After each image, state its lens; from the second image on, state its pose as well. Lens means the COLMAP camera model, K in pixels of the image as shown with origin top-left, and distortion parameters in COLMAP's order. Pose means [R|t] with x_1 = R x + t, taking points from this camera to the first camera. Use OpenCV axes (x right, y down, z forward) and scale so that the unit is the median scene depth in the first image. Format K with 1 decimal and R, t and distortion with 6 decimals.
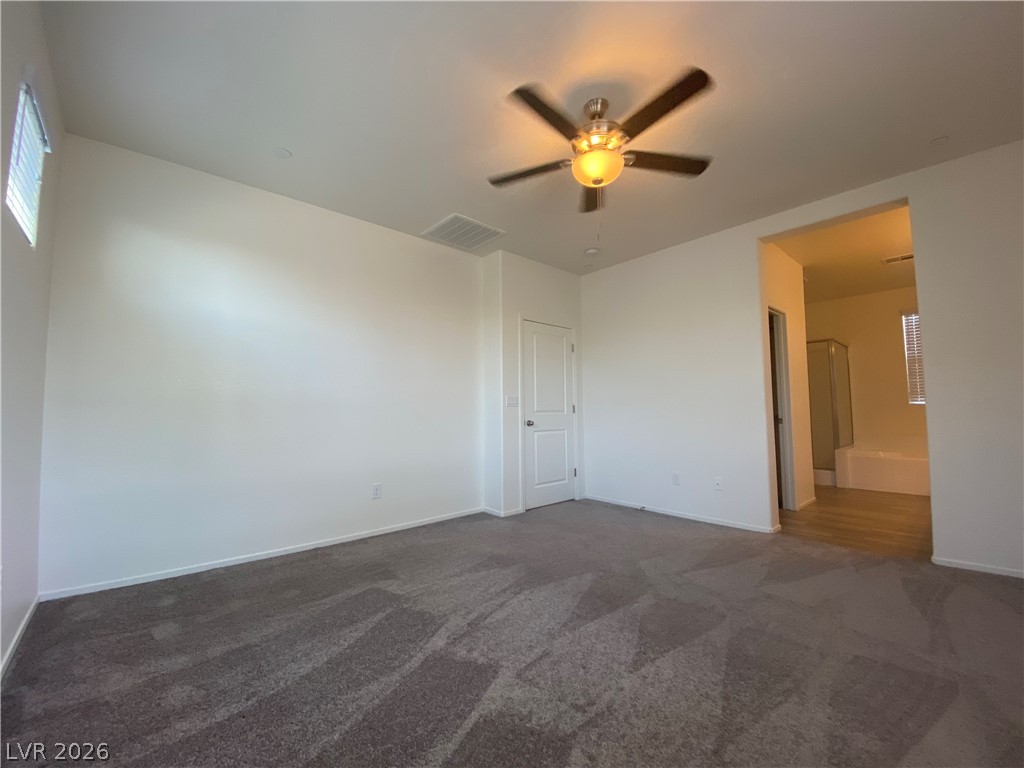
lens RADIAL K [[408.9, 0, 508.7], [0, 408.9, 380.3], [0, 0, 1]] dist [-0.006608, -0.009927]
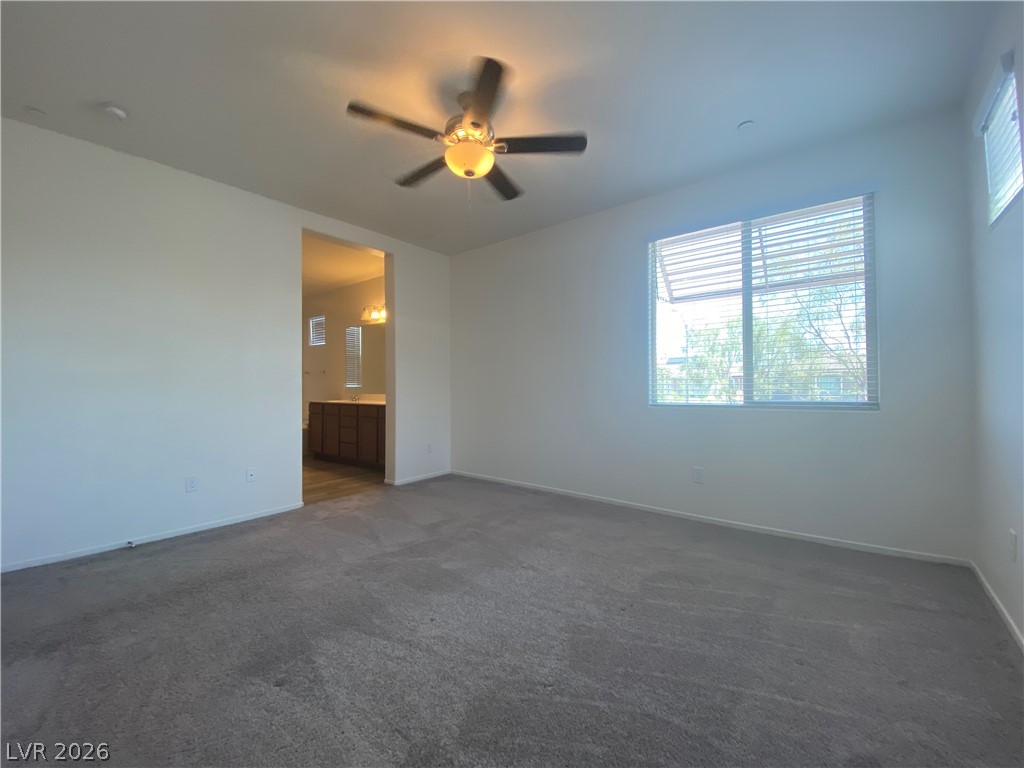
lens RADIAL K [[408.9, 0, 510.9], [0, 408.9, 385.1], [0, 0, 1]] dist [-0.006608, -0.009927]
pose [[-0.162867, 0.013829, 0.986551, -0.630572], [-0.058677, 0.997996, -0.023676, 0.060007], [-0.984902, -0.061744, -0.161730, 0.801425]]
